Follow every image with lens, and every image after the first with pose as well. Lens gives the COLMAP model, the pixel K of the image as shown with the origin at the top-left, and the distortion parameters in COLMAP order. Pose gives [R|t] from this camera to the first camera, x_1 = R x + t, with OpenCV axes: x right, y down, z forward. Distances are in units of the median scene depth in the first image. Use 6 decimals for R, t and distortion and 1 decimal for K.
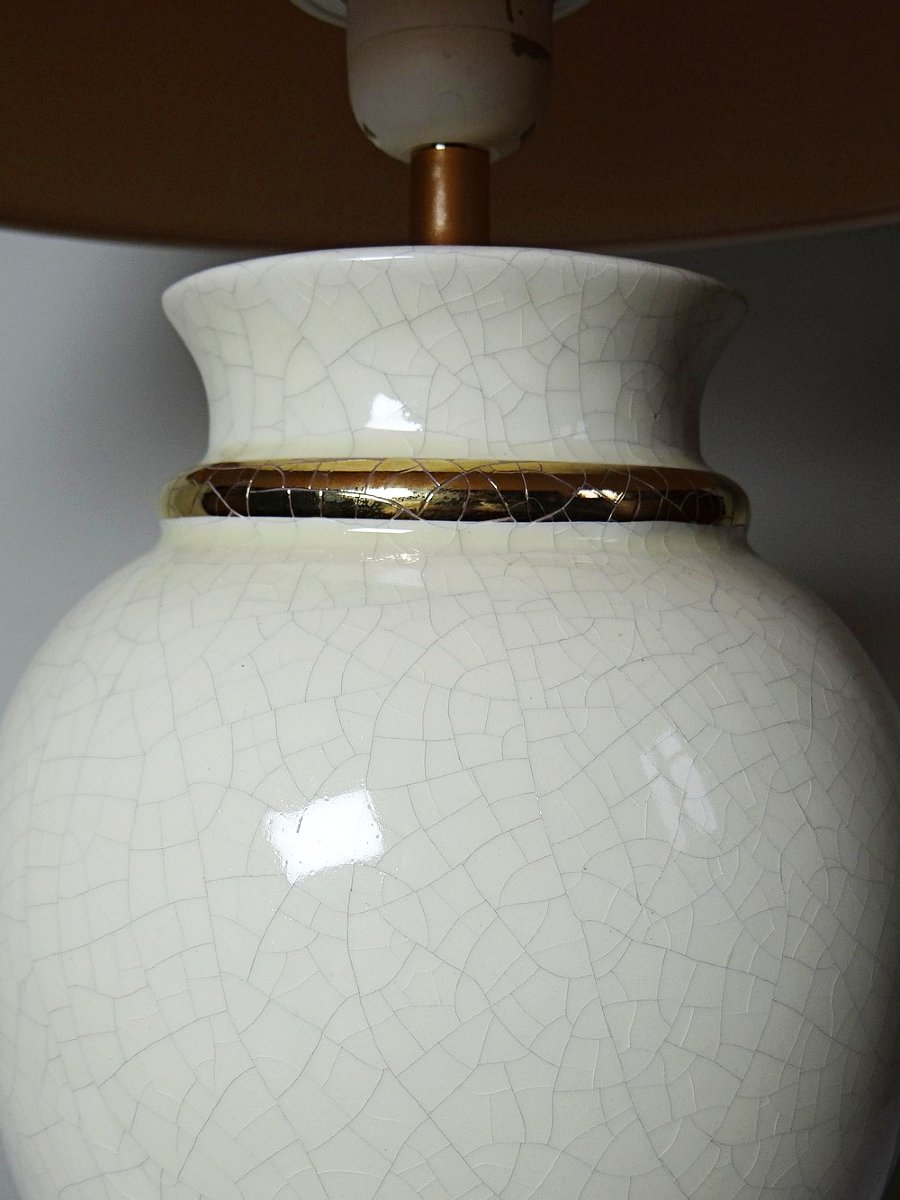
lens RADIAL K [[1396.1, 0, 450.0], [0, 1396.1, 600.0], [0, 0, 1]] dist [-0.004855, -0.014062]
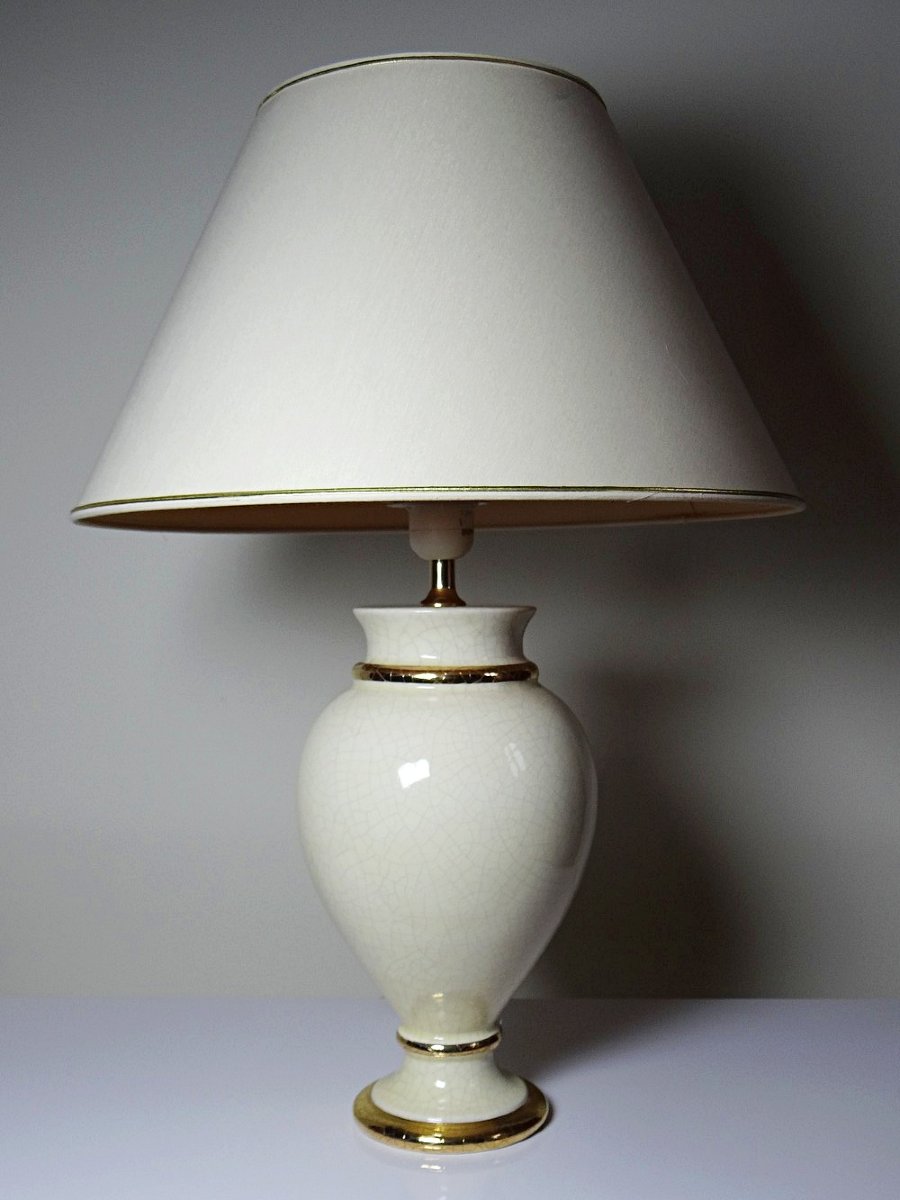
lens RADIAL K [[1396.1, 0, 450.0], [0, 1396.1, 600.0], [0, 0, 1]] dist [-0.004855, -0.014062]
pose [[0.997335, -0.010457, 0.072204, -0.246756], [0.012779, 0.999414, -0.031767, -0.153072], [-0.071830, 0.032605, 0.996884, -2.512115]]
